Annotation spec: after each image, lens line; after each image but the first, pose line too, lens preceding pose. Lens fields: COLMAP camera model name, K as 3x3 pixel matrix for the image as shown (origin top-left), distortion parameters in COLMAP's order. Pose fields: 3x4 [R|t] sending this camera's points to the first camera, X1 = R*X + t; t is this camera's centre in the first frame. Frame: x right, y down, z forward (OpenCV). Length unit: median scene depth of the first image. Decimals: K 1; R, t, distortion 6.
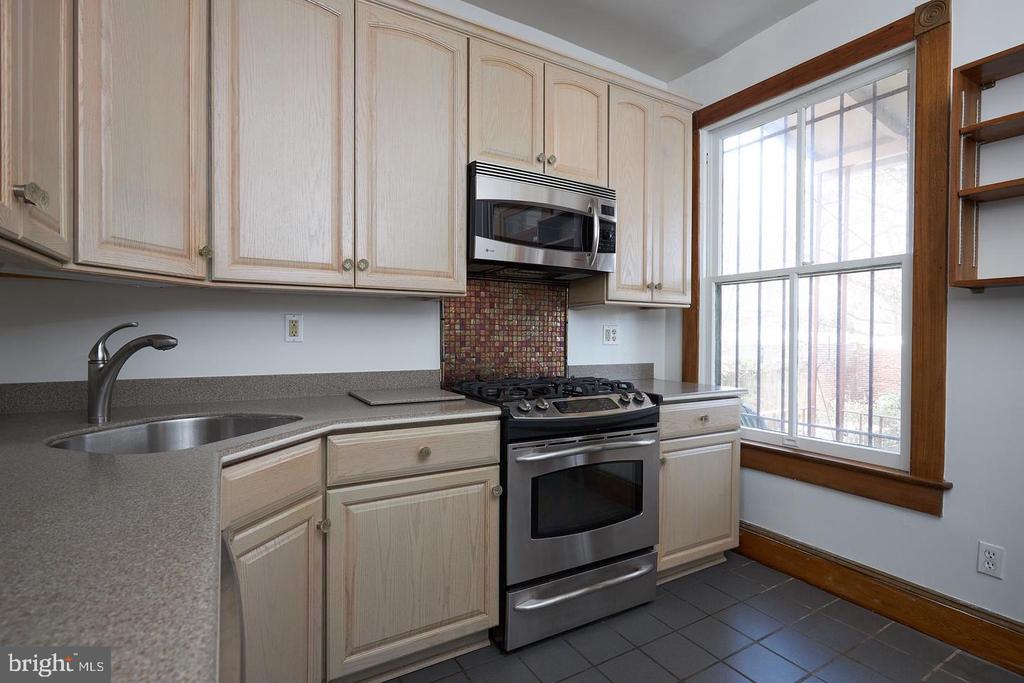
lens RADIAL K [[492.0, 0, 512.0], [0, 492.0, 341.5], [0, 0, 1]] dist [-0.002381, -0.000383]
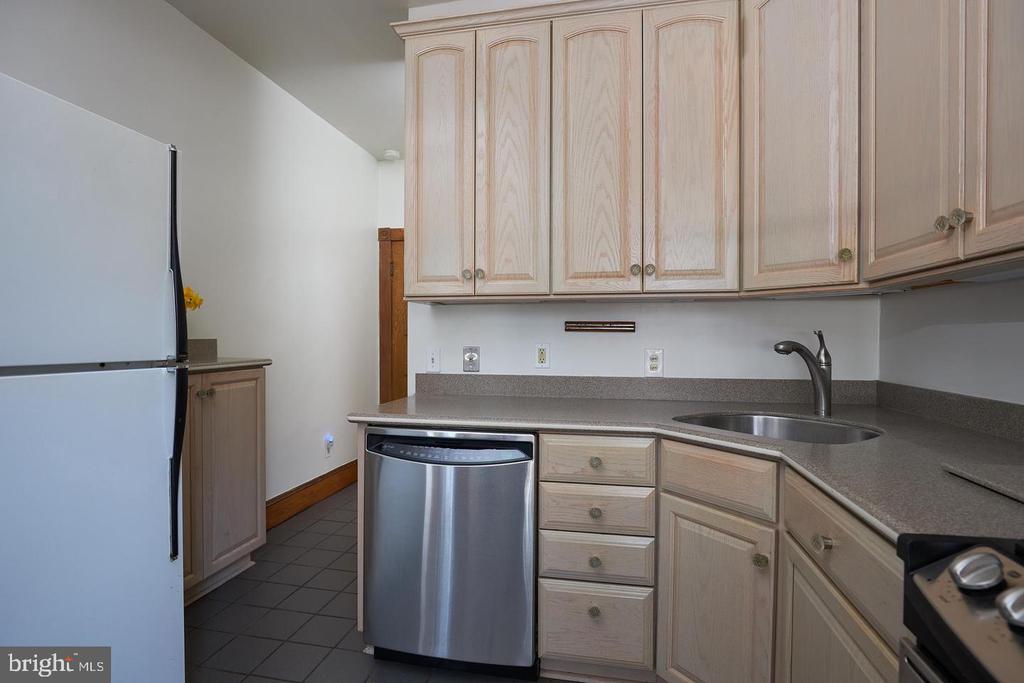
lens RADIAL K [[541.1, 0, 512.0], [0, 541.1, 341.5], [0, 0, 1]] dist [0.002242, -0.000010]
pose [[-0.670355, 0.005449, -0.742021, 0.377669], [-0.016726, 0.999608, 0.022451, -0.017500], [0.741852, 0.027461, -0.670001, 0.790295]]
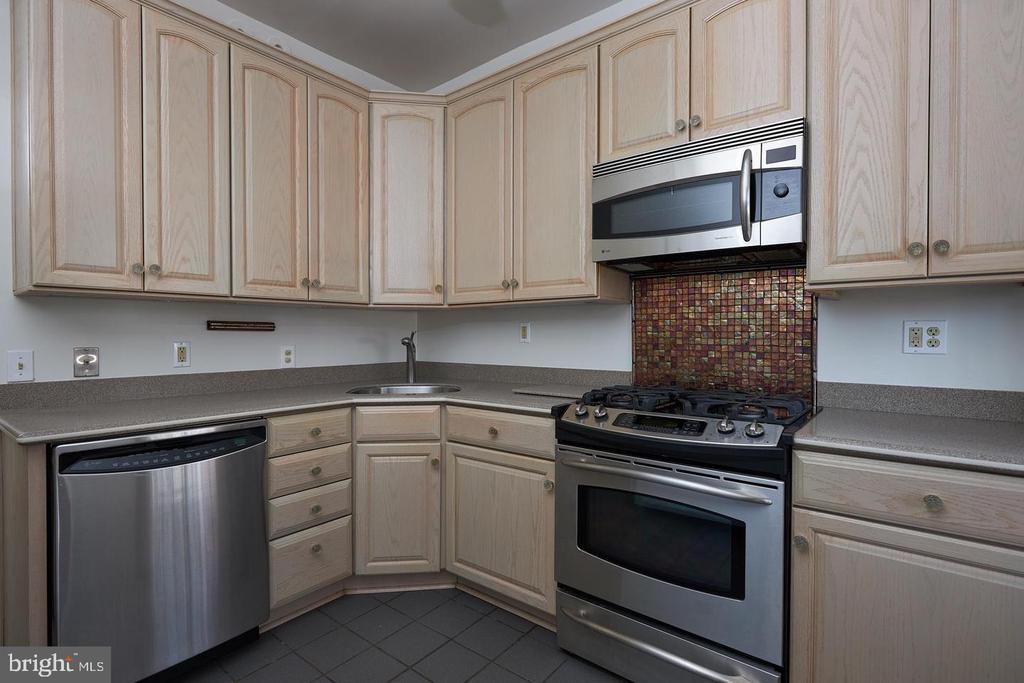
lens RADIAL K [[492.0, 0, 512.0], [0, 492.0, 341.5], [0, 0, 1]] dist [-0.002381, -0.000383]
pose [[0.372021, 0.006029, -0.928205, 0.674754], [-0.012442, 0.999921, 0.001508, -0.002977], [0.928141, 0.010988, 0.372067, 0.391989]]
